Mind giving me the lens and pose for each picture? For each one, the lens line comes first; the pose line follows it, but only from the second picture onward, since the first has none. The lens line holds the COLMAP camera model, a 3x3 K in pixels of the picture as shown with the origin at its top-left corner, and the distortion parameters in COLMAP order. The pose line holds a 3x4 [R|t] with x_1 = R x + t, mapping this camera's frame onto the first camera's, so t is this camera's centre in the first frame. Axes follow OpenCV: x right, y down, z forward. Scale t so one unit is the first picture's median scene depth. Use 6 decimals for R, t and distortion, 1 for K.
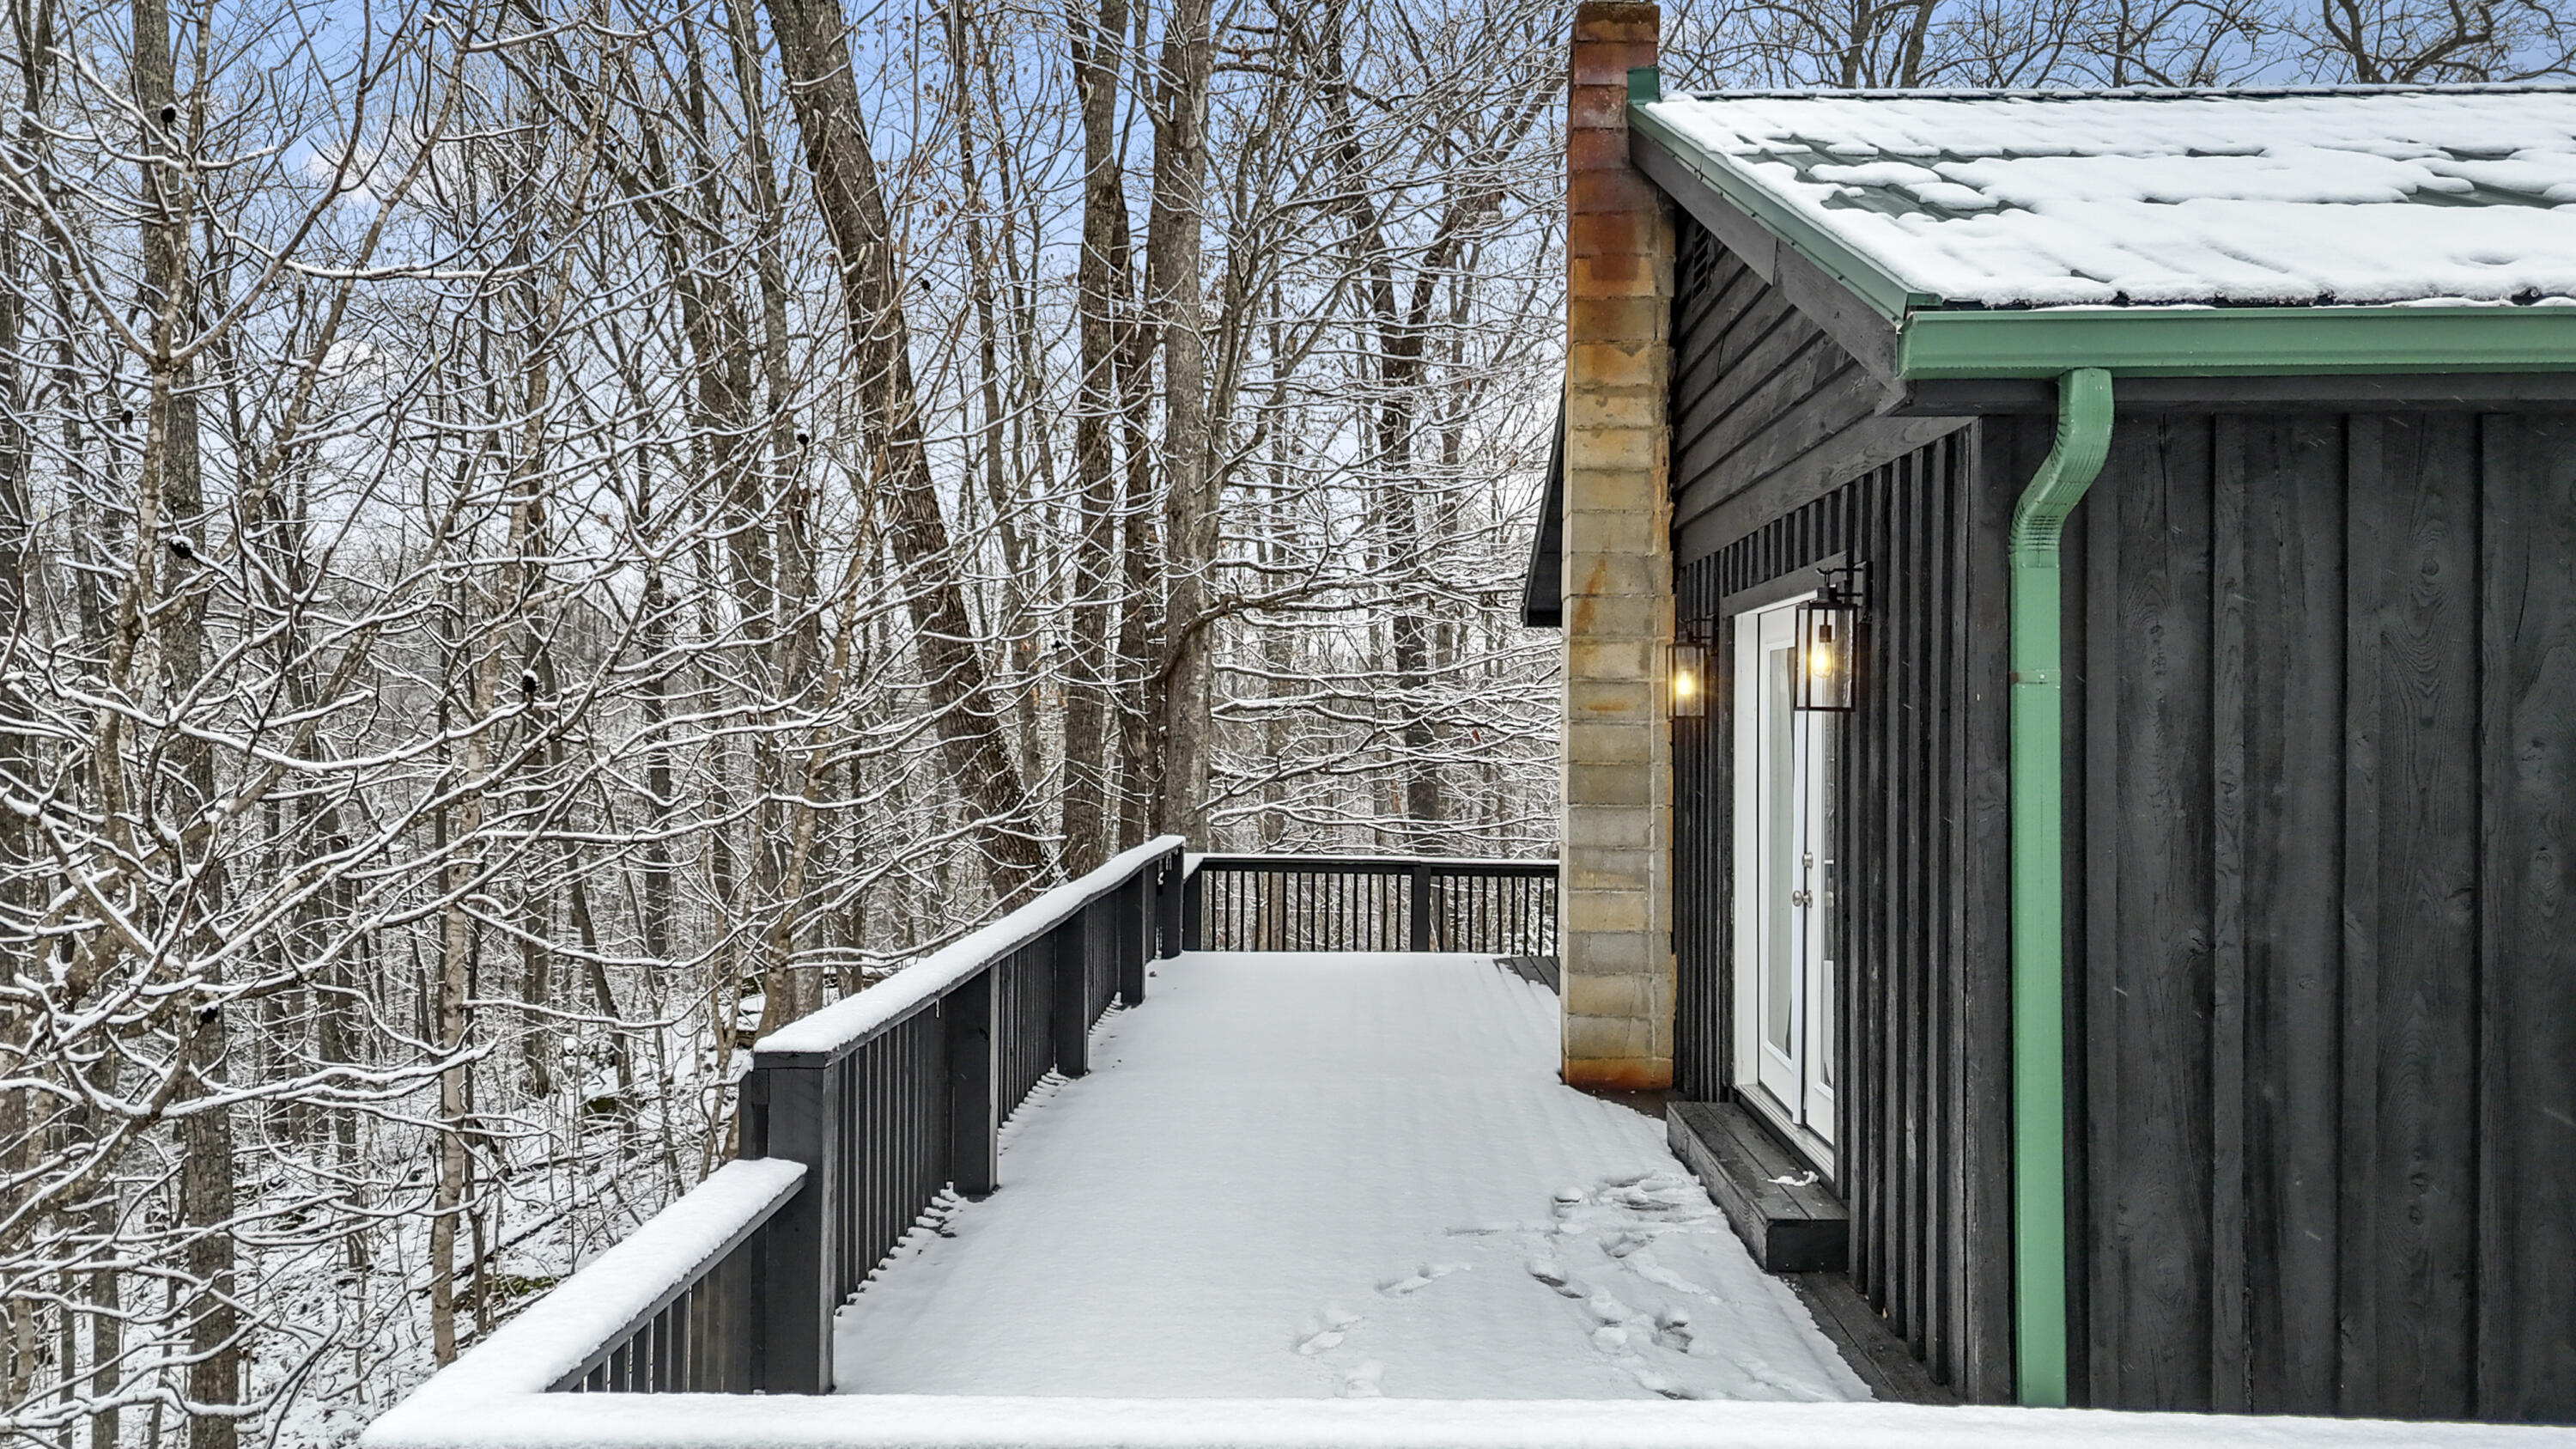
lens RADIAL K [[1945.1, 0, 1286.3], [0, 1945.1, 719.9], [0, 0, 1]] dist [0.073678, 0.003097]
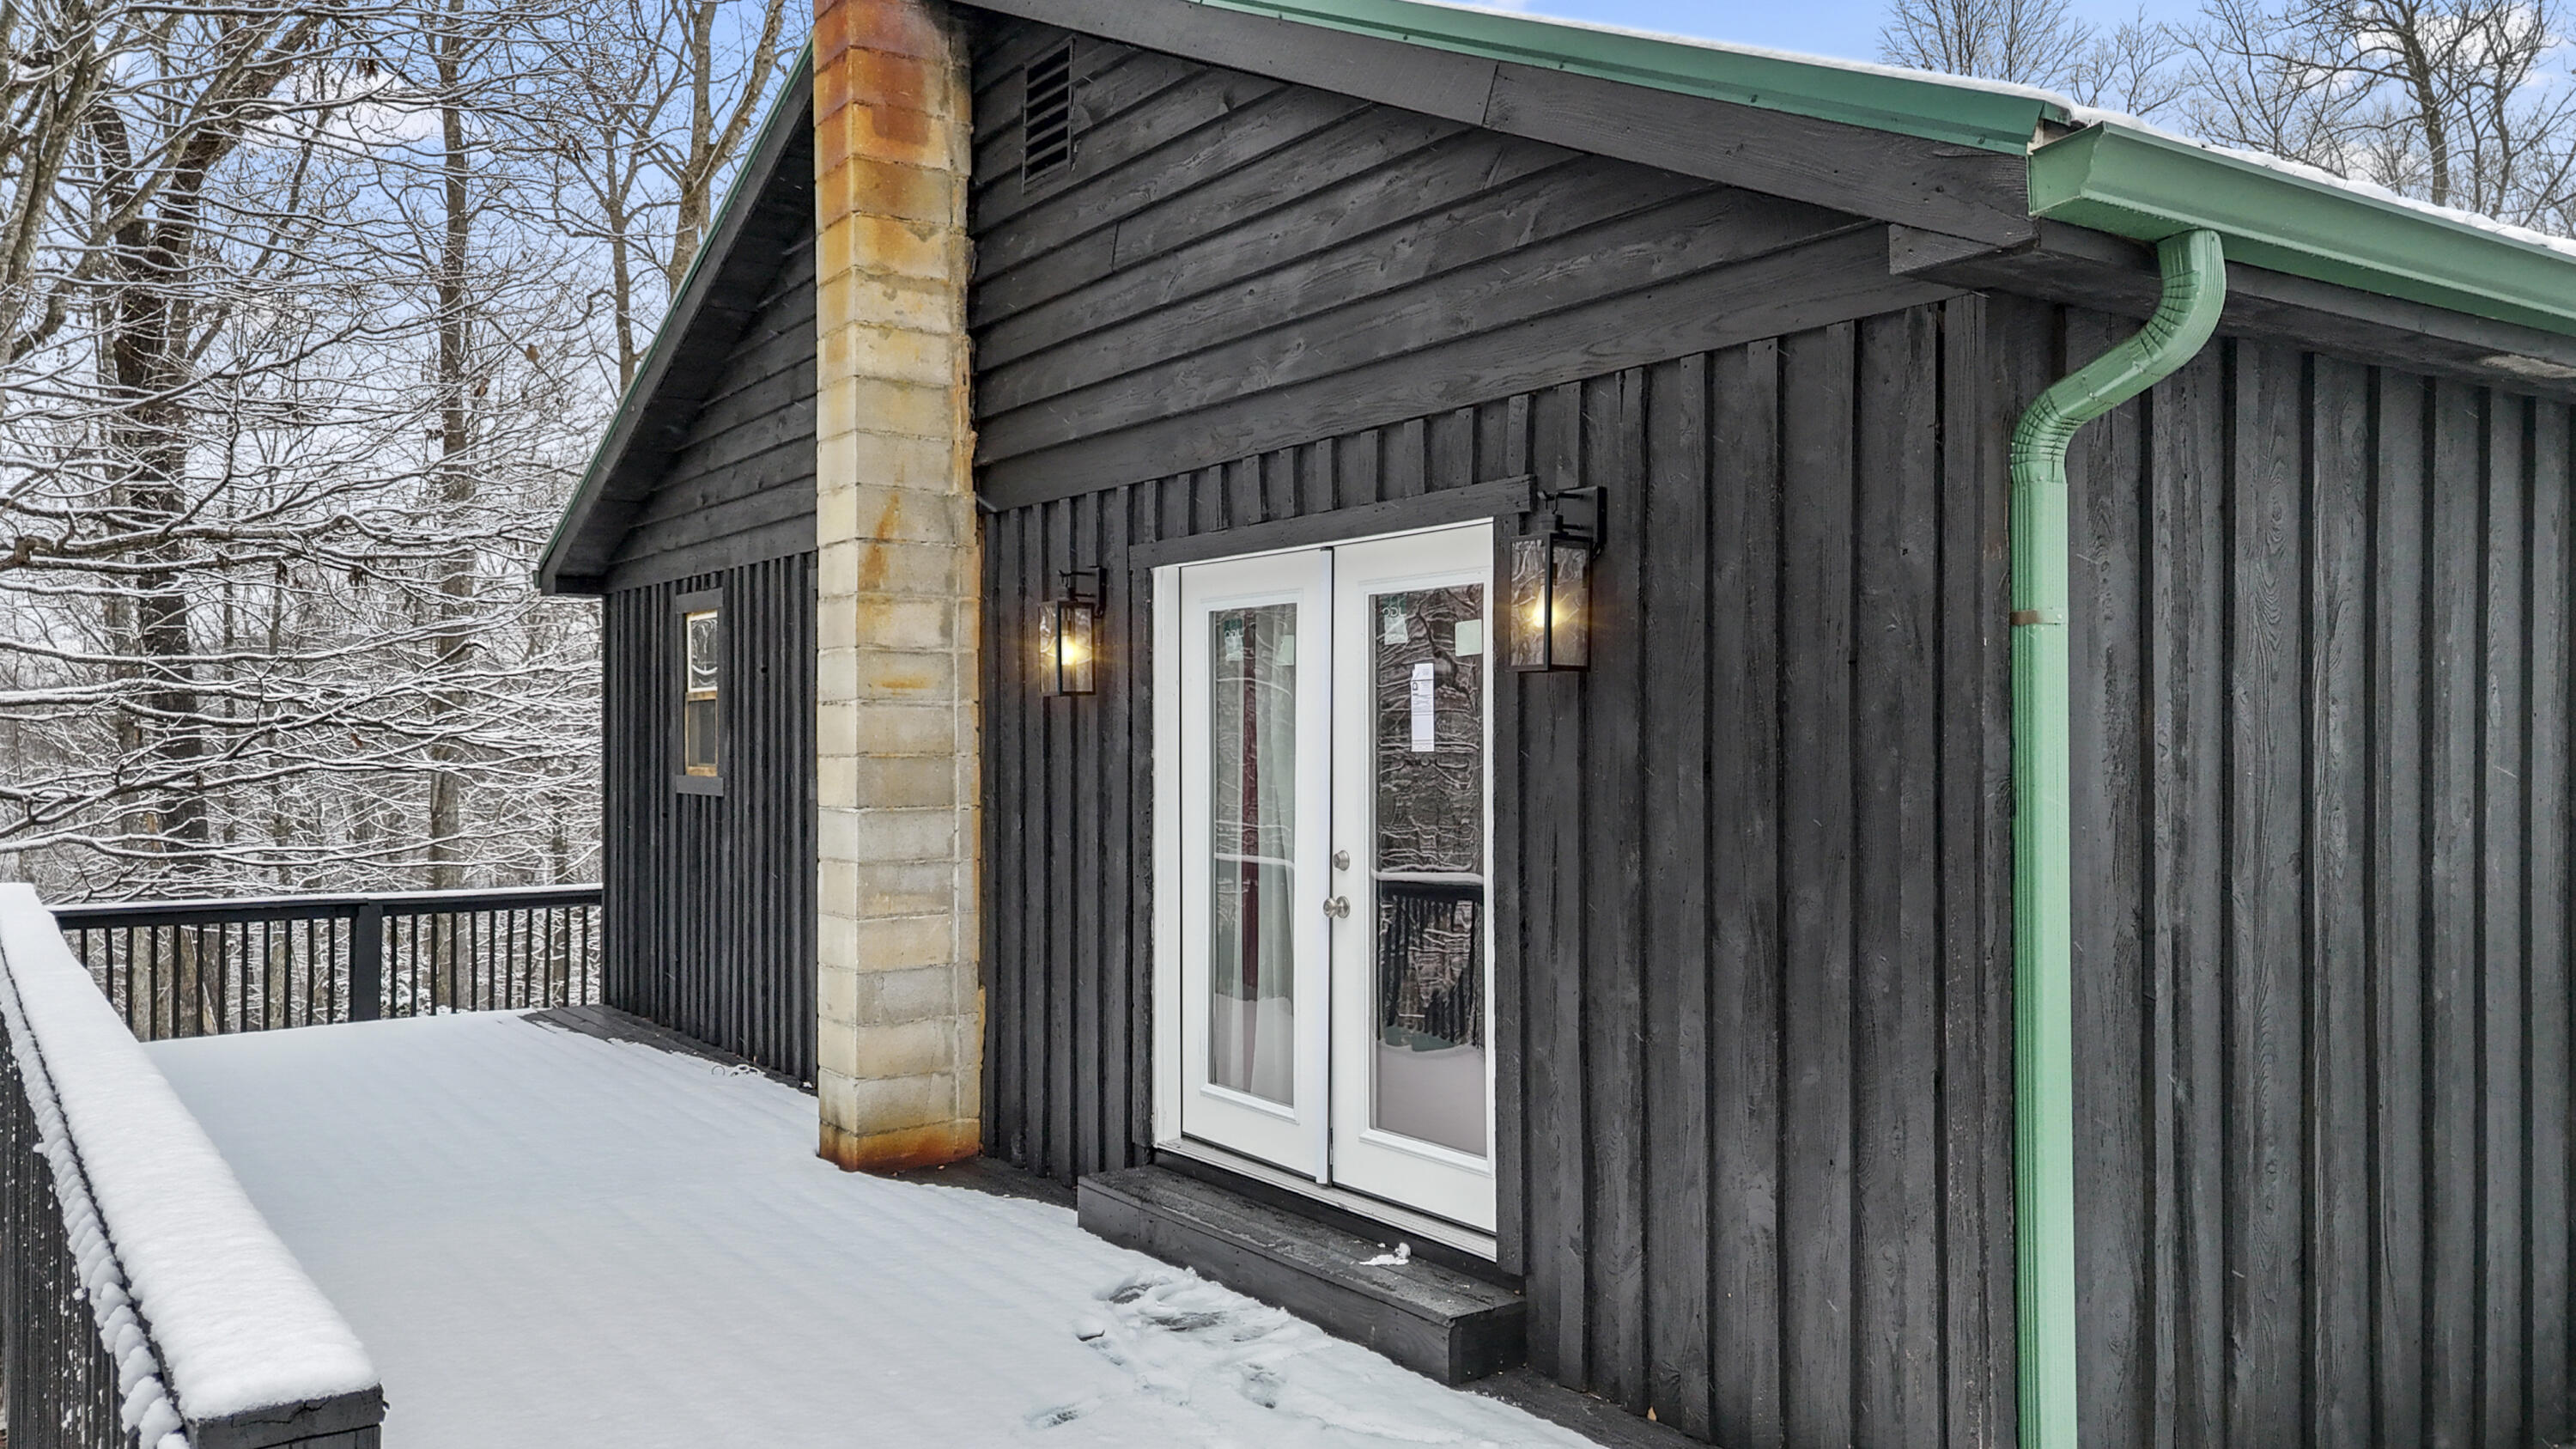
lens RADIAL K [[1945.1, 0, 1288.4], [0, 1945.1, 724.3], [0, 0, 1]] dist [0.073678, 0.003097]
pose [[0.799296, -0.010586, 0.600845, -0.196269], [0.010278, 0.999939, 0.003945, 0.008592], [-0.600850, 0.003022, 0.799356, 0.290790]]
